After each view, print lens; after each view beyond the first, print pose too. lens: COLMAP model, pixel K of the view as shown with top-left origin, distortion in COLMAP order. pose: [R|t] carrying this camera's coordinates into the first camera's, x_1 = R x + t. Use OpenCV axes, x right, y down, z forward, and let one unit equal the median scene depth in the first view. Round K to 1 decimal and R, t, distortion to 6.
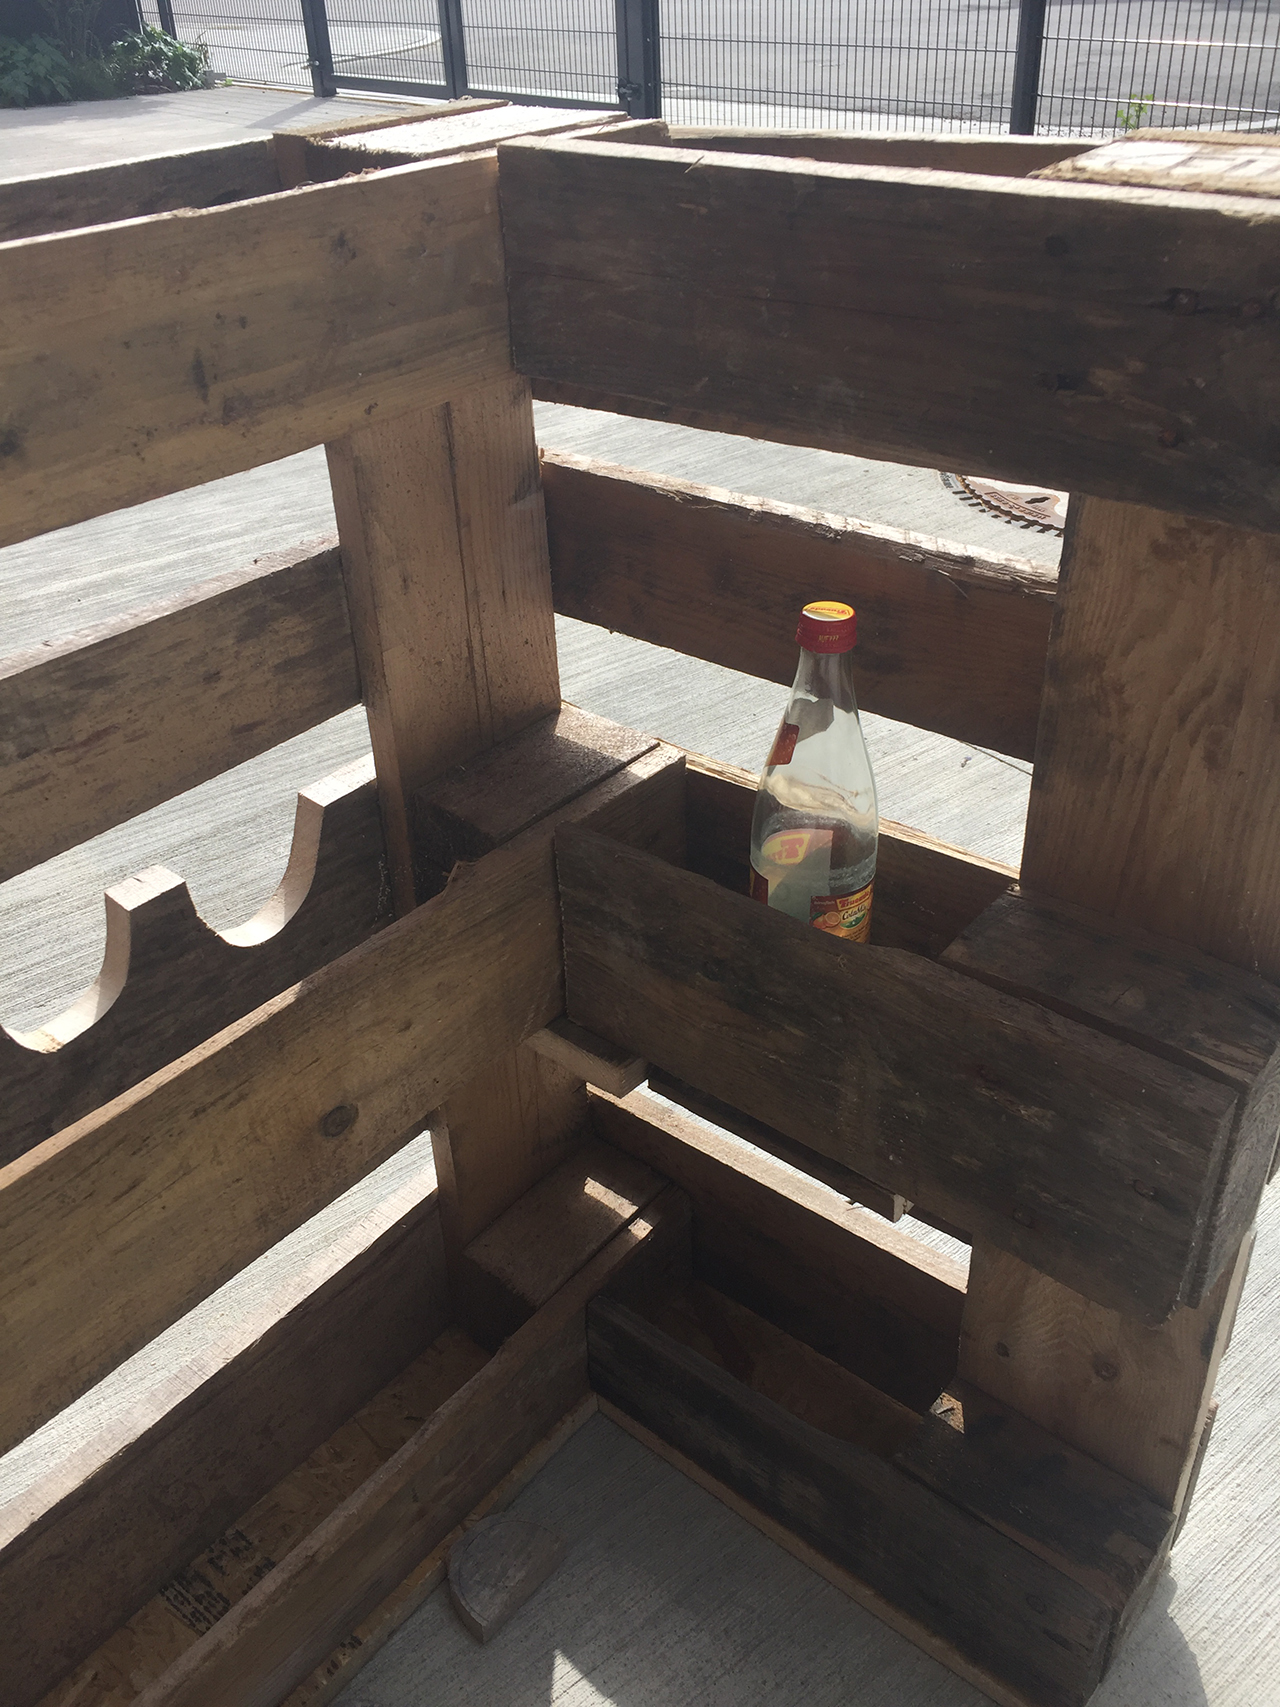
lens RADIAL K [[1481.7, 0, 637.6], [0, 1481.7, 841.6], [0, 0, 1]] dist [0.051122, -0.057422]
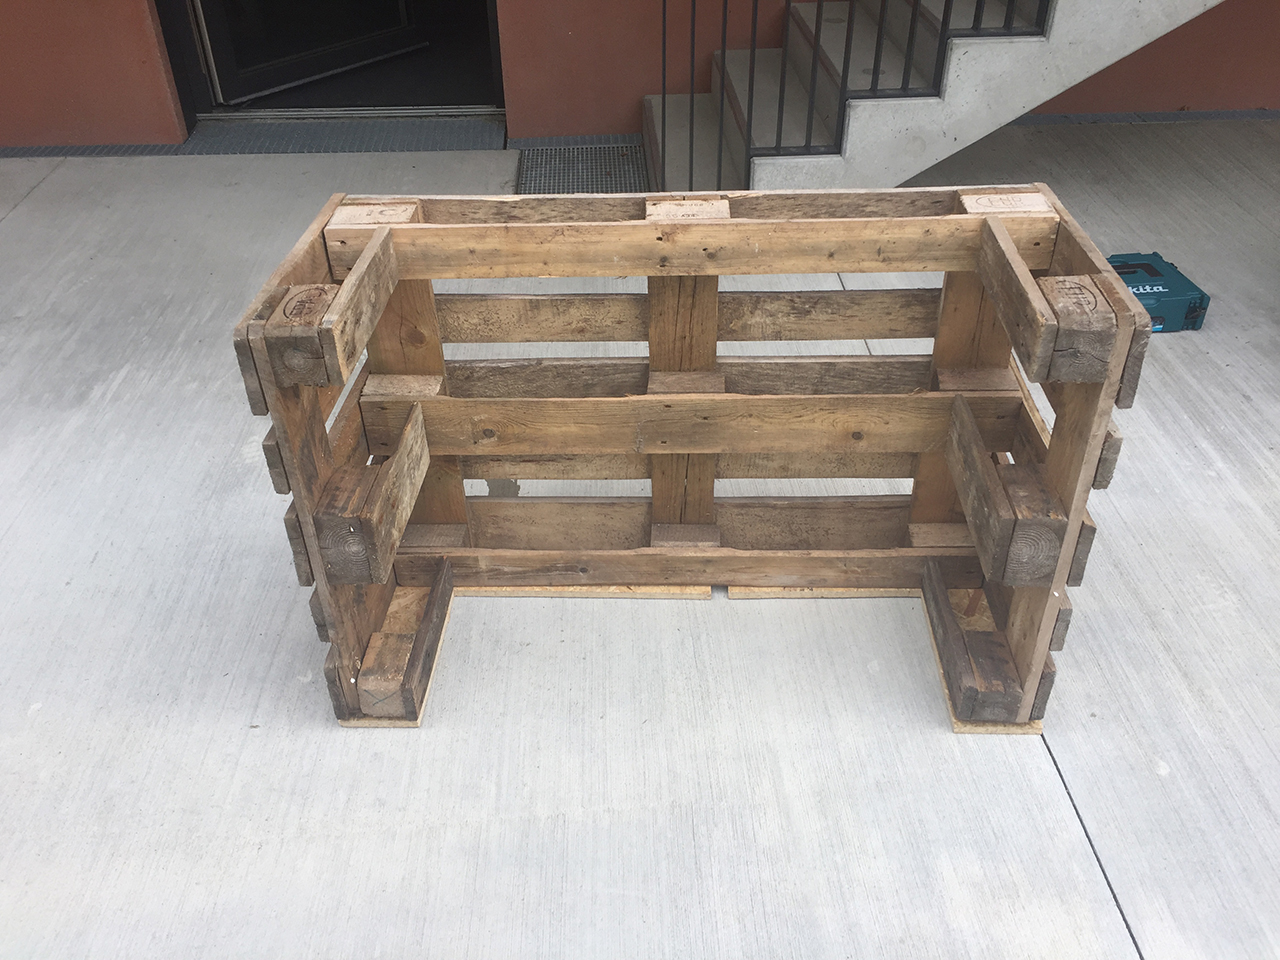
lens RADIAL K [[1111.0, 0, 639.2], [0, 1111.0, 479.9], [0, 0, 1]] dist [0.051122, -0.057422]
pose [[0.630505, 0.471411, -0.616633, 1.425283], [-0.416969, 0.875785, 0.243182, -0.191423], [0.654676, 0.103790, 0.748750, -1.665431]]
